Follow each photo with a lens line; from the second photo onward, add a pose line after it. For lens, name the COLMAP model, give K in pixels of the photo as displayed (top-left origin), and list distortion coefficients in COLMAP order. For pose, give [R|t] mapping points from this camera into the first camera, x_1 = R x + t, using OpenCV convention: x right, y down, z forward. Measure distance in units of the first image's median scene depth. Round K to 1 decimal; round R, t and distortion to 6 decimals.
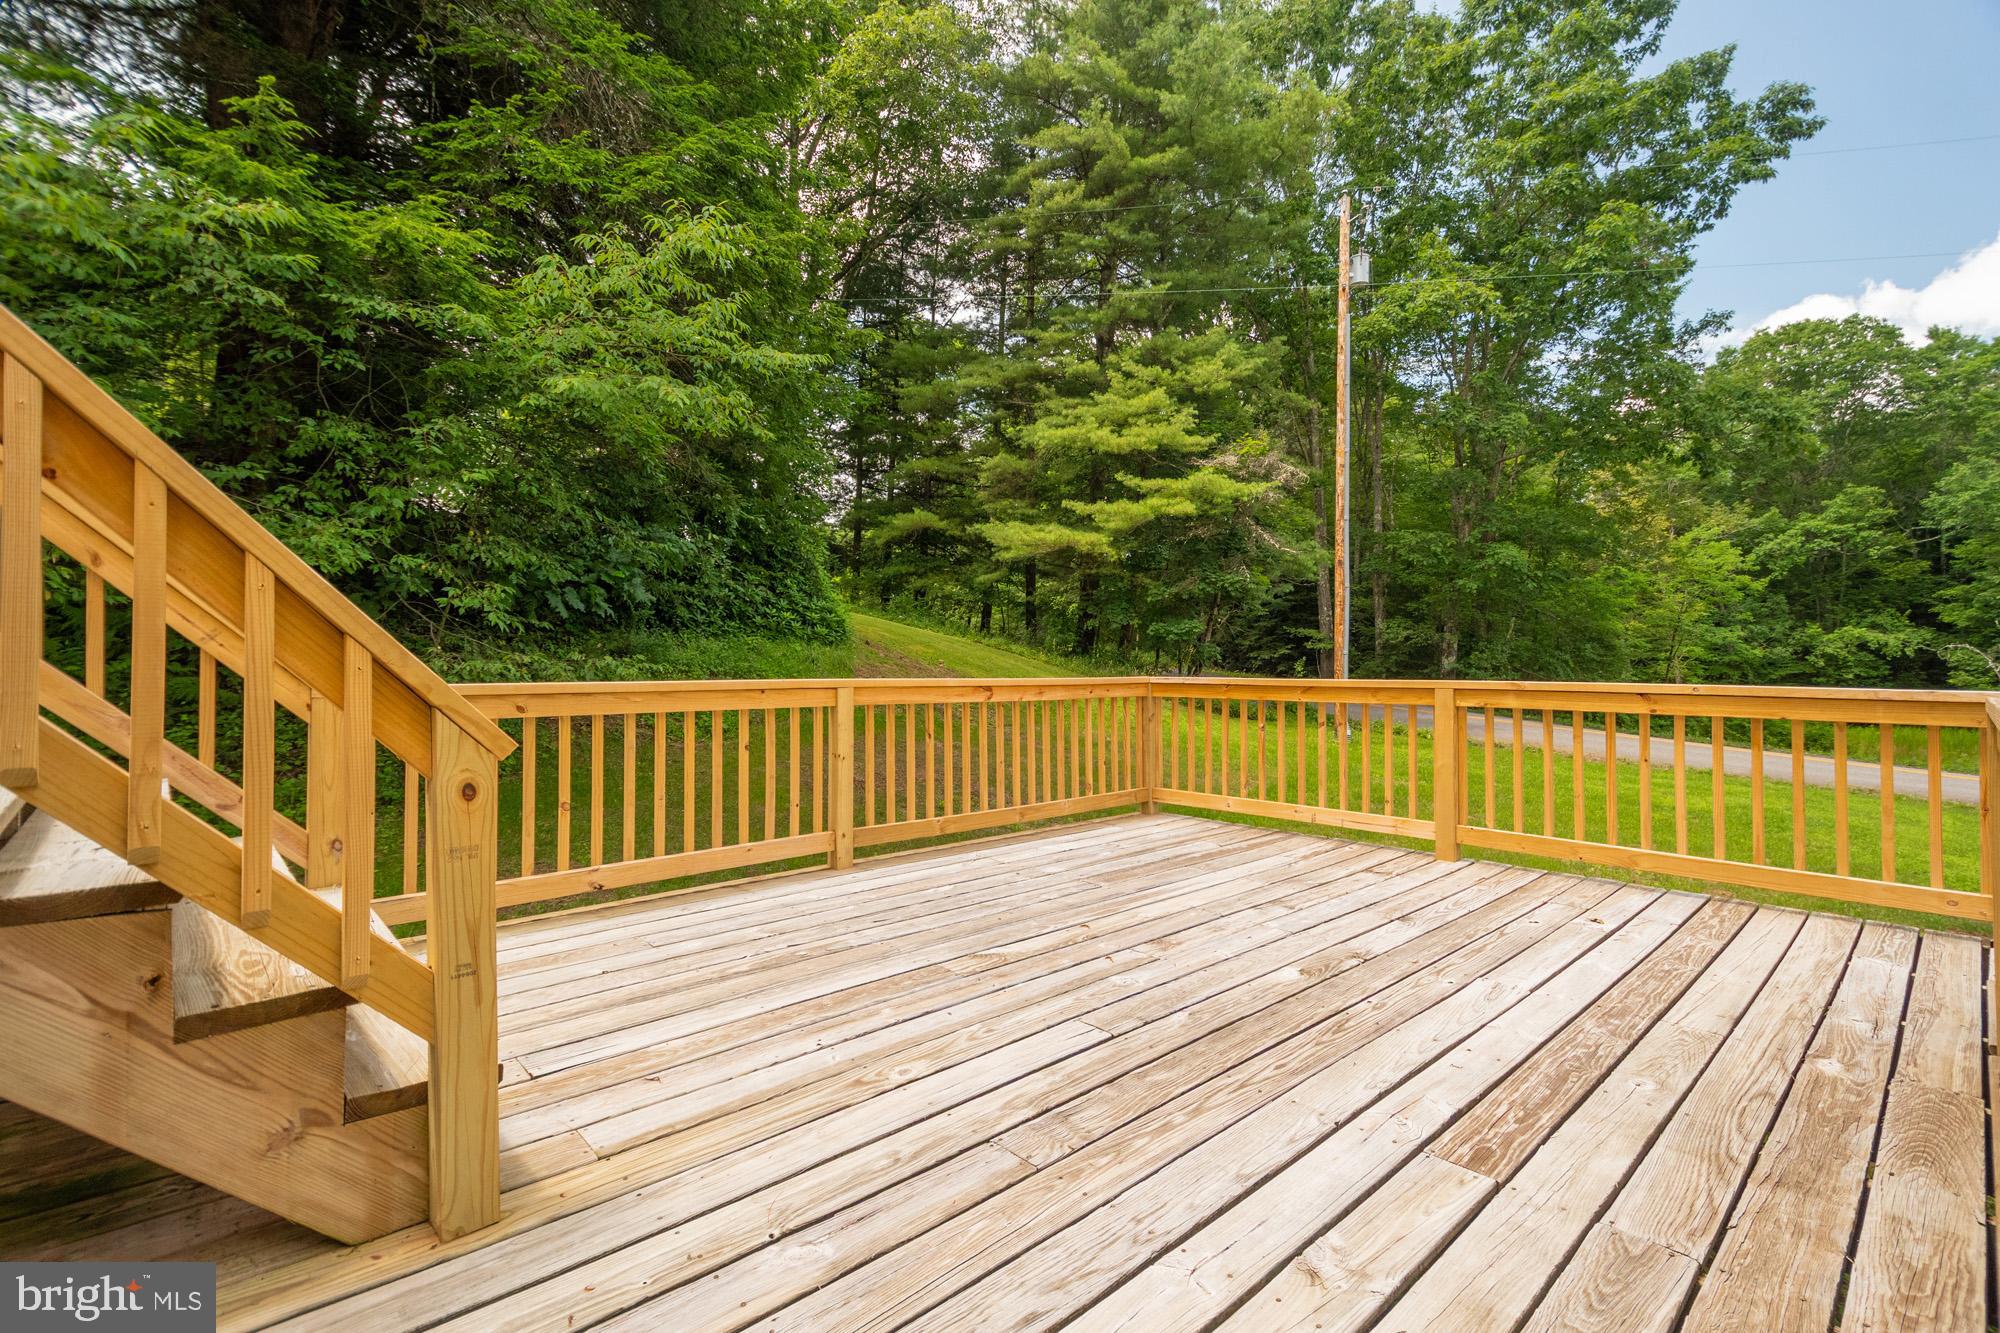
lens RADIAL K [[872.6, 0, 1007.1], [0, 872.6, 657.7], [0, 0, 1]] dist [0.002793, -0.001260]
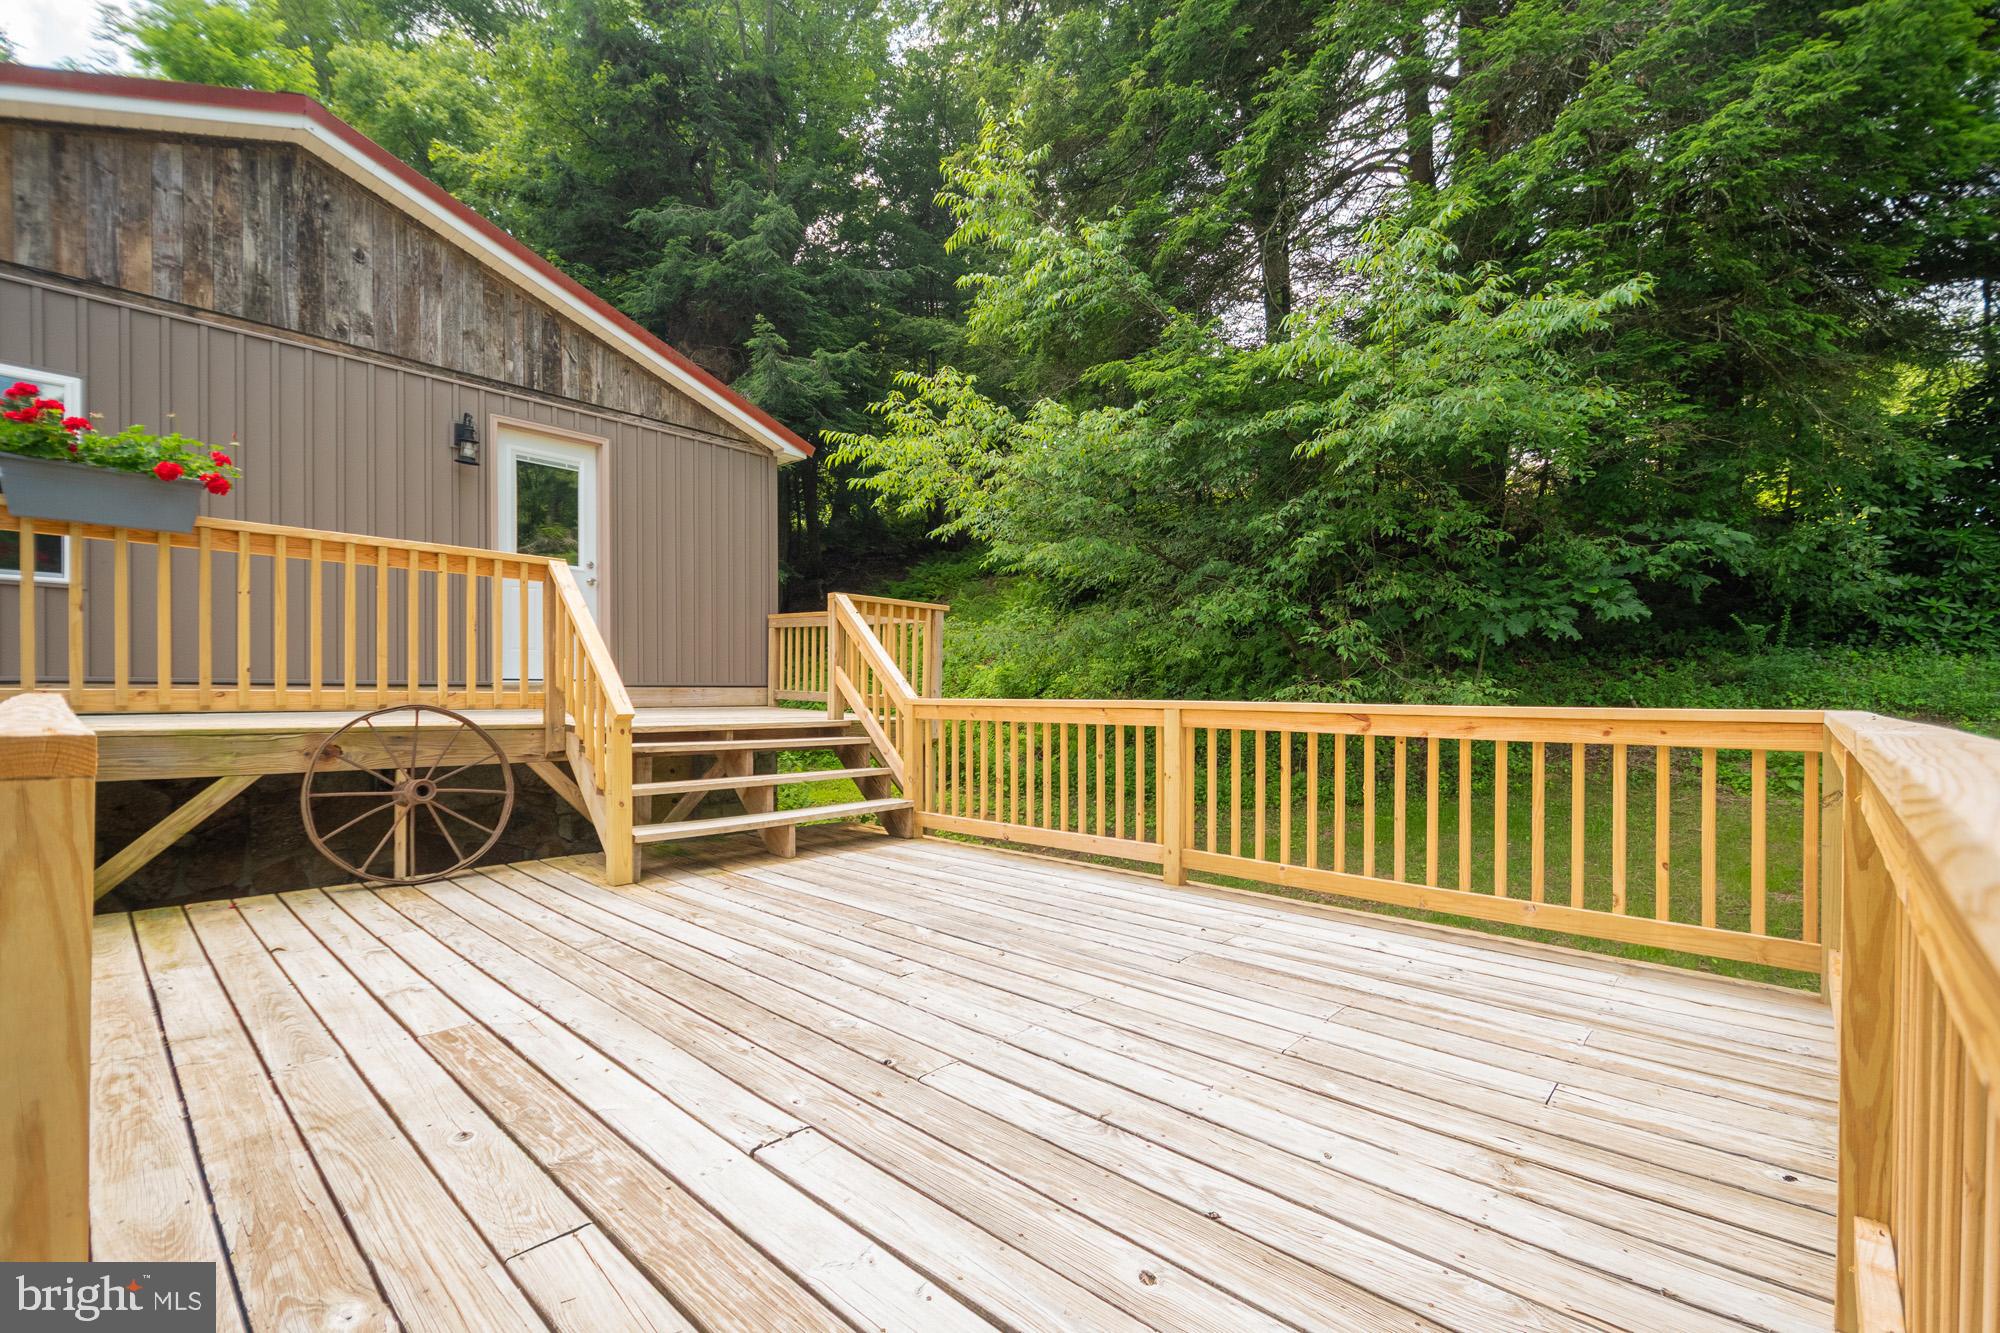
lens RADIAL K [[872.6, 0, 1015.3], [0, 872.6, 696.3], [0, 0, 1]] dist [0.002793, -0.001260]
pose [[0.102069, 0.005510, -0.994762, 1.352605], [0.000429, 0.999984, 0.005583, 0.025756], [0.994777, -0.000997, 0.102065, 1.189697]]
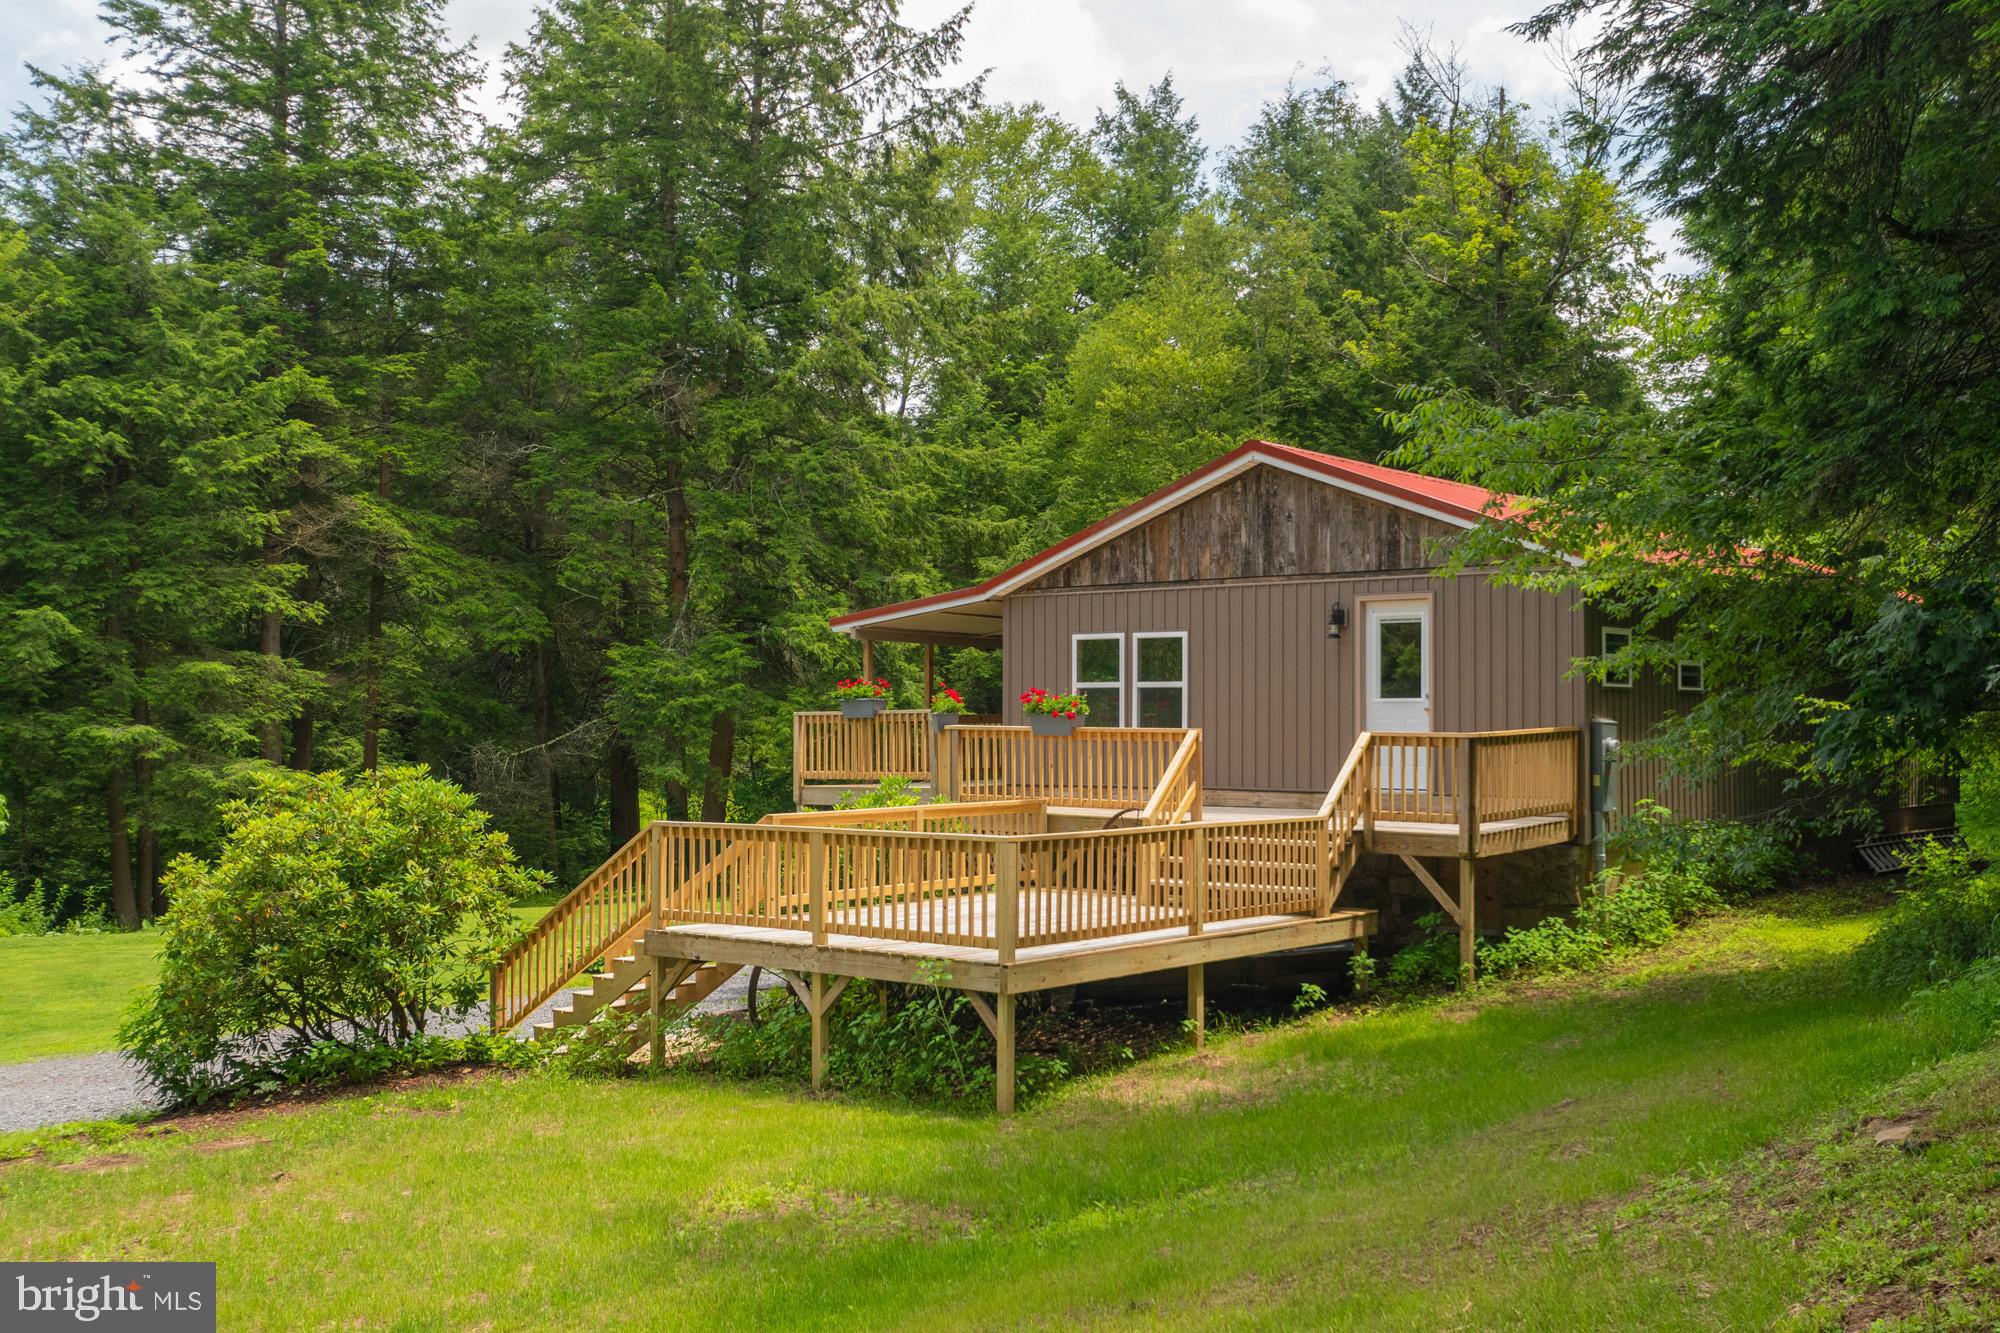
lens RADIAL K [[1990.1, 0, 998.5], [0, 1990.1, 660.0], [0, 0, 1]] dist [0.032881, 0.000000]
pose [[-0.990070, -0.005348, -0.140474, 1.216294], [-0.000698, 0.999451, -0.033126, -0.270115], [0.140574, -0.032699, -0.989530, 7.944979]]
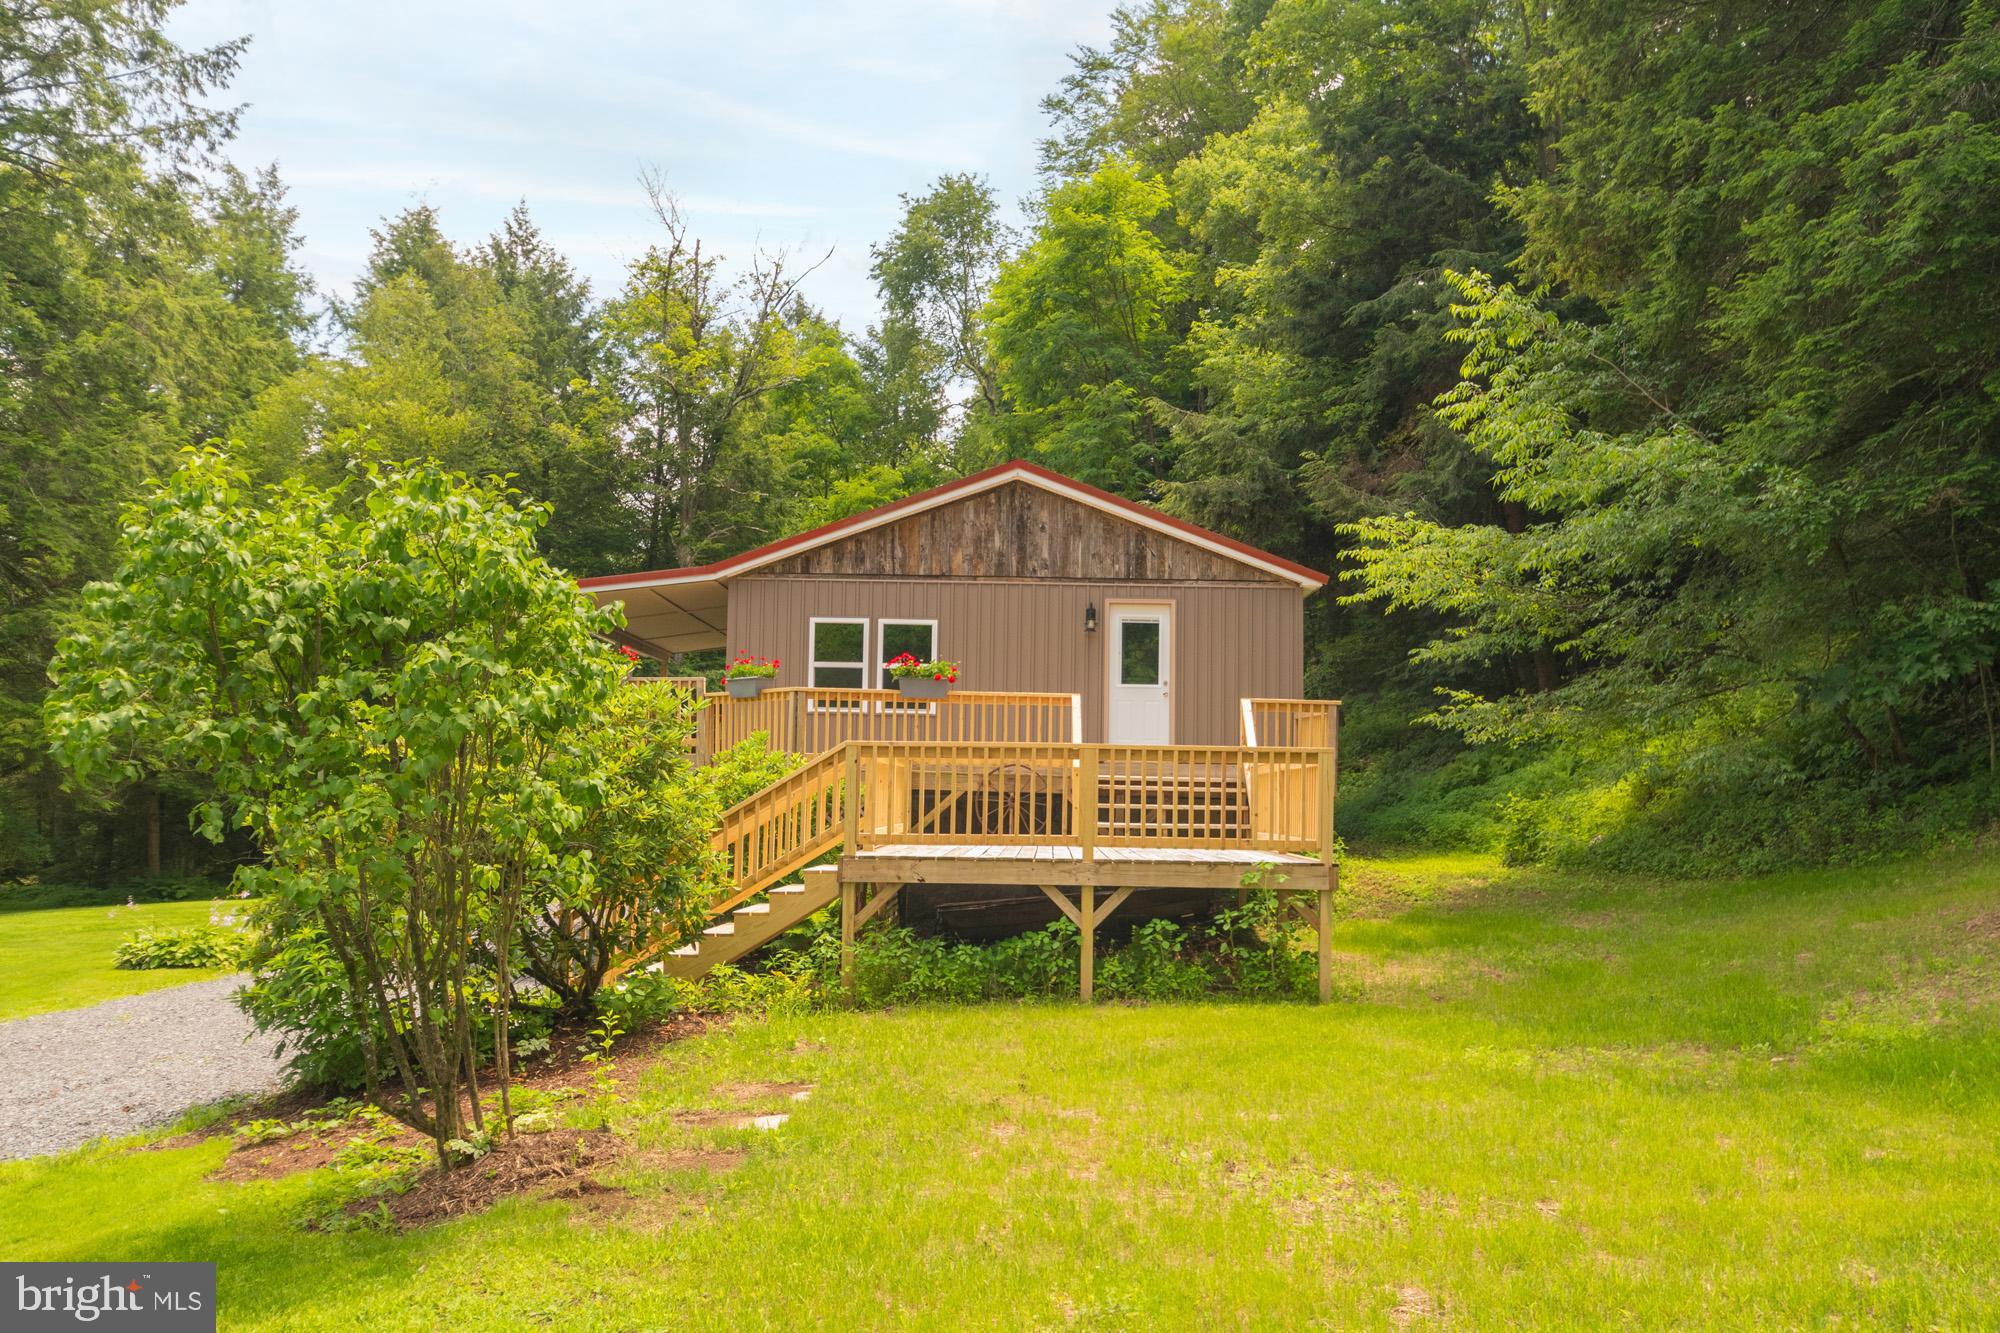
lens RADIAL K [[1603.8, 0, 1013.8], [0, 1603.8, 678.1], [0, 0, 1]] dist [-0.001840, -0.004020]
pose [[-0.678630, -0.070043, -0.731133, 4.767159], [-0.014400, 0.996520, -0.082101, 0.256145], [0.734339, -0.045188, -0.677277, 5.010089]]
